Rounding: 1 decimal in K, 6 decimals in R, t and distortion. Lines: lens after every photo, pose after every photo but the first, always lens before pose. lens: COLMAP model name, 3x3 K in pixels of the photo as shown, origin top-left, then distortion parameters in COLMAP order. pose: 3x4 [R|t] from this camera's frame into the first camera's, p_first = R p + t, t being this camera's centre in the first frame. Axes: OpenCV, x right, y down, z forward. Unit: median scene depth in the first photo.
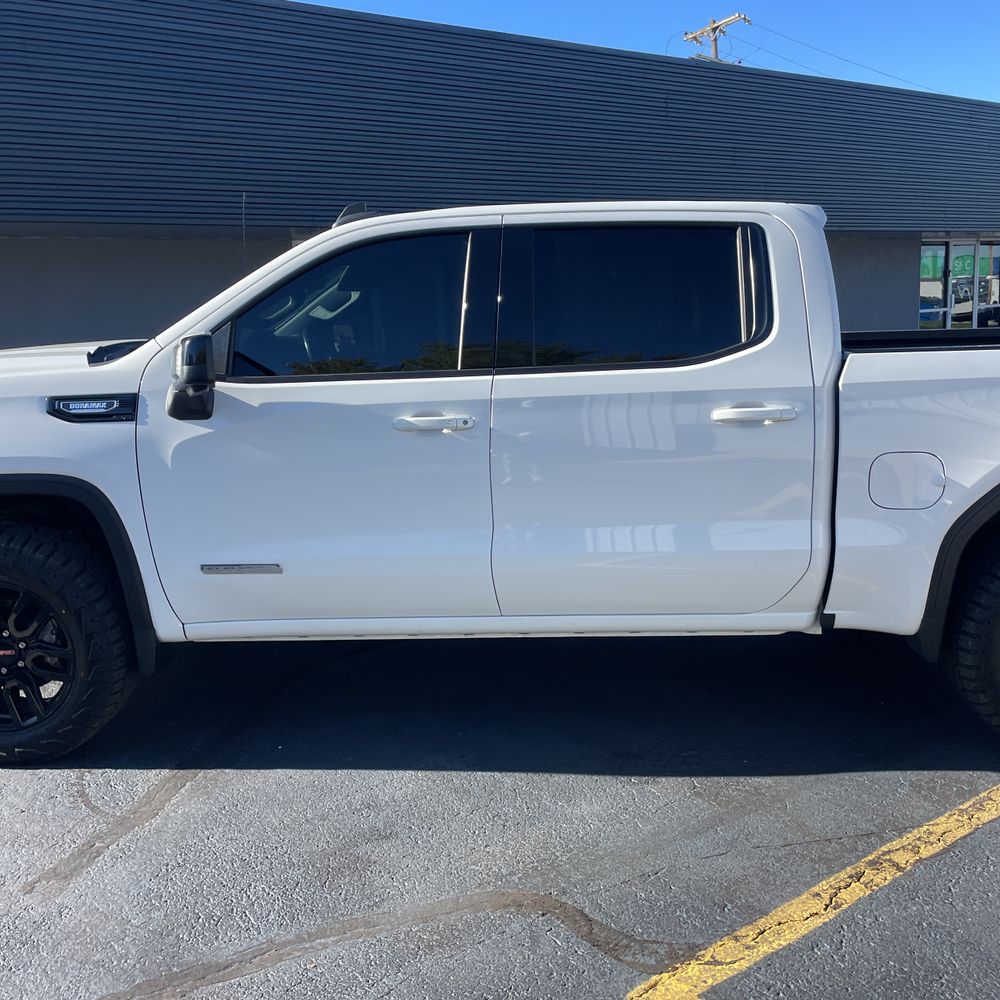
lens RADIAL K [[996.1, 0, 493.5], [0, 996.1, 499.3], [0, 0, 1]] dist [0.046189, -0.016185]
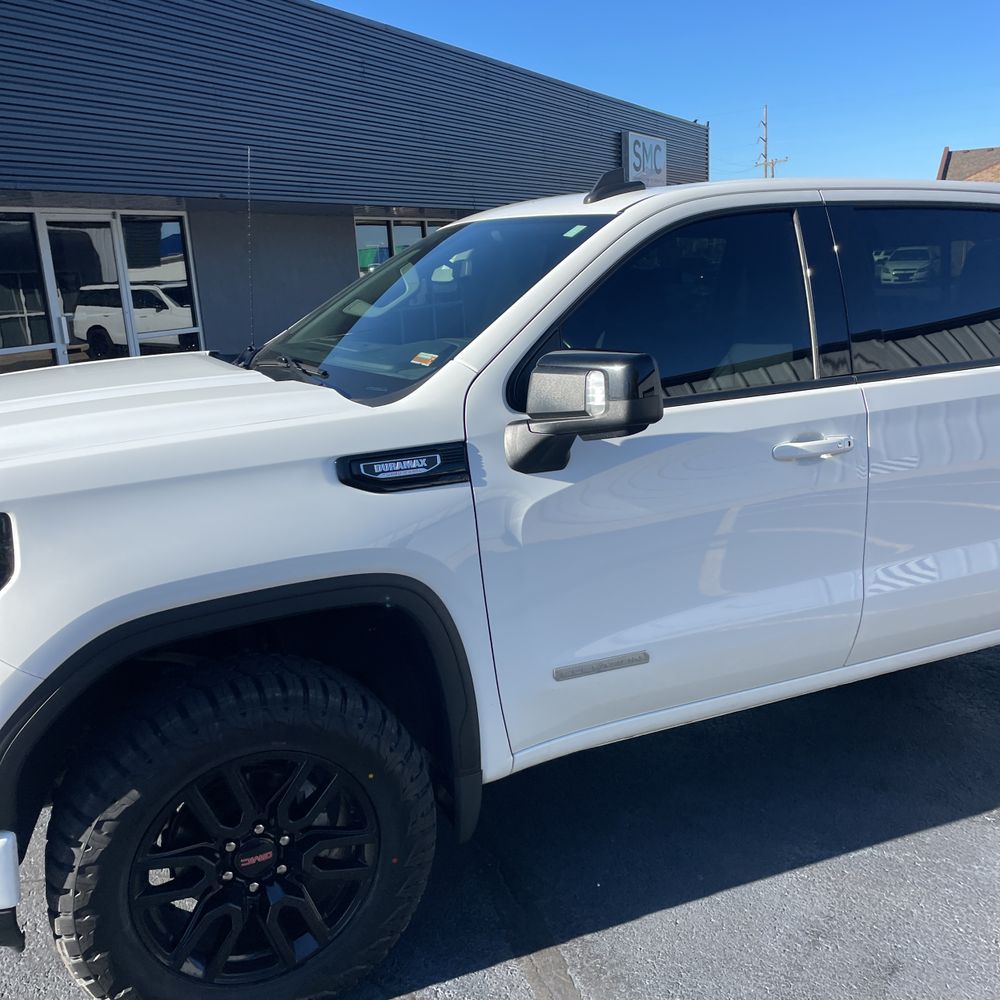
lens RADIAL K [[1001.5, 0, 500.0], [0, 1001.5, 500.0], [0, 0, 1]] dist [0.101374, -0.129386]
pose [[0.887132, -0.105734, 0.449241, -0.651028], [0.095060, 0.994393, 0.046324, -0.095342], [-0.451620, 0.001609, 0.892209, 0.372974]]
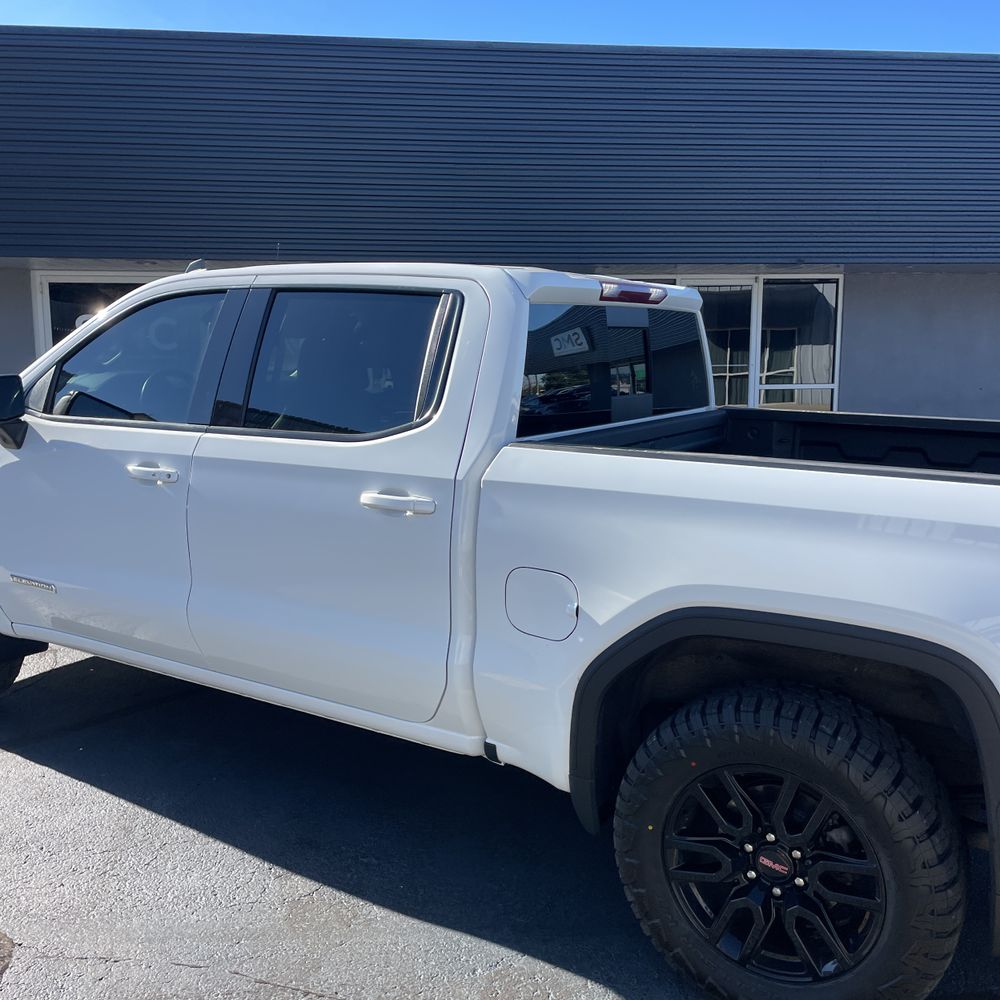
lens RADIAL K [[1017.5, 0, 487.0], [0, 1017.5, 503.0], [0, 0, 1]] dist [0.072743, -0.004341]
pose [[0.863504, 0.121280, -0.489543, 0.753978], [-0.130862, 0.991291, 0.014757, -0.105329], [0.487070, 0.051319, 0.871854, 0.231306]]
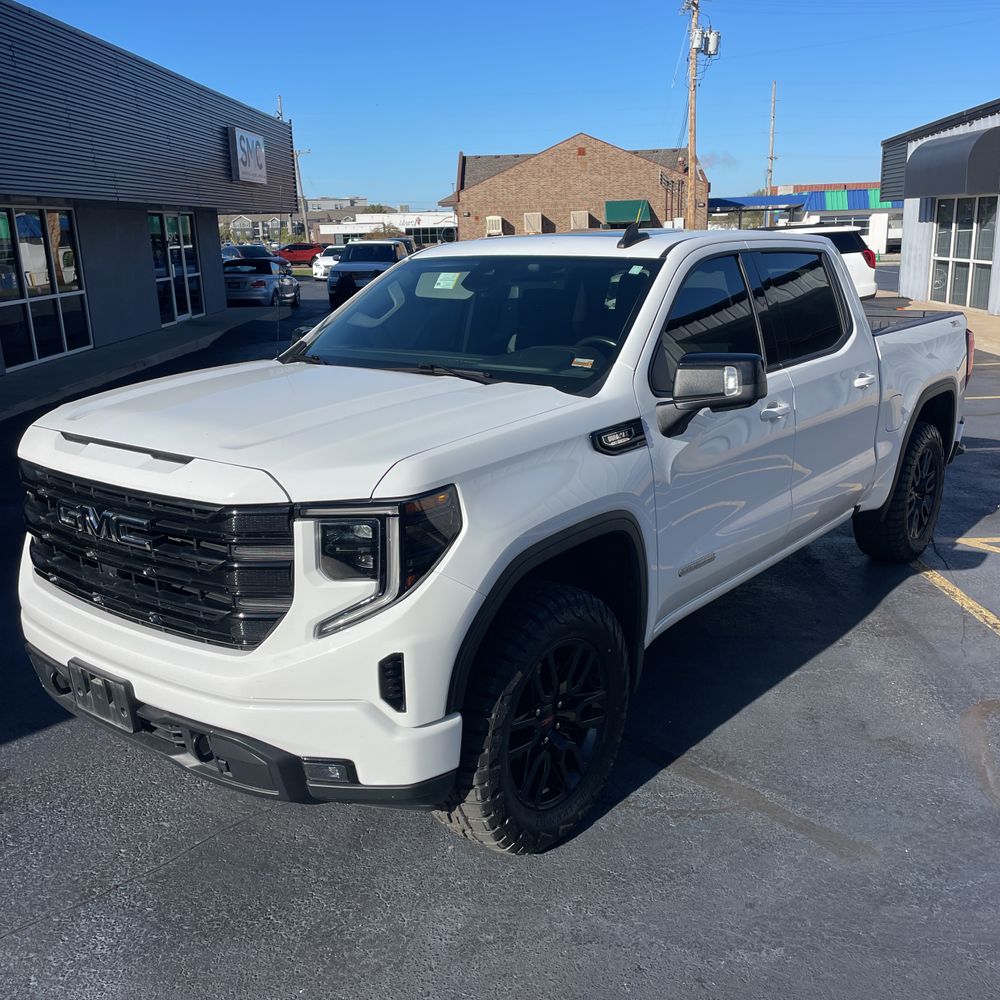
lens RADIAL K [[1009.0, 0, 500.6], [0, 1009.0, 503.2], [0, 0, 1]] dist [0.086361, -0.112832]
pose [[0.589692, -0.185495, 0.786037, -1.266704], [0.152864, 0.981309, 0.116897, -0.162839], [-0.793029, 0.051224, 0.607026, 0.495622]]
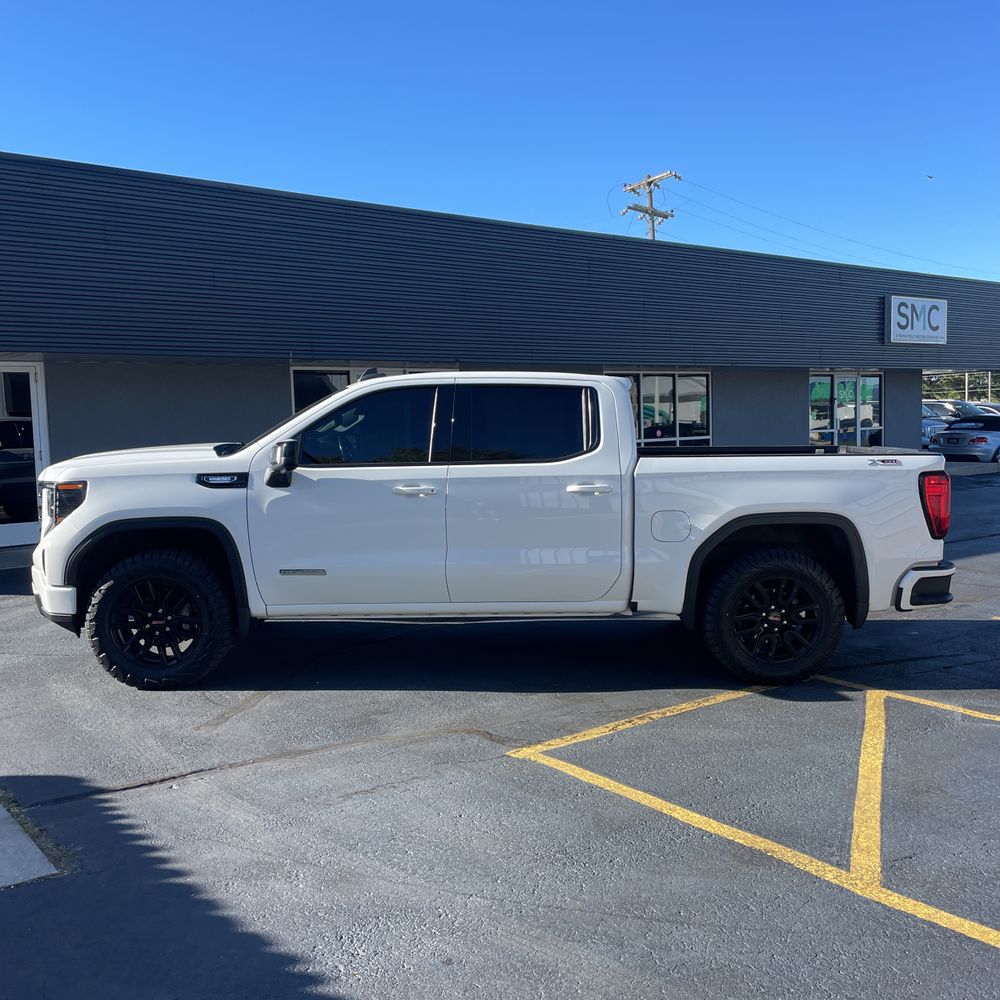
lens RADIAL K [[1001.5, 0, 500.0], [0, 1001.5, 500.0], [0, 0, 1]] dist [0.101374, -0.129386]
pose [[0.998693, 0.016064, 0.048530, 0.006661], [-0.010745, 0.994098, -0.107948, 0.132552], [-0.049977, 0.107286, 0.992971, -0.802802]]
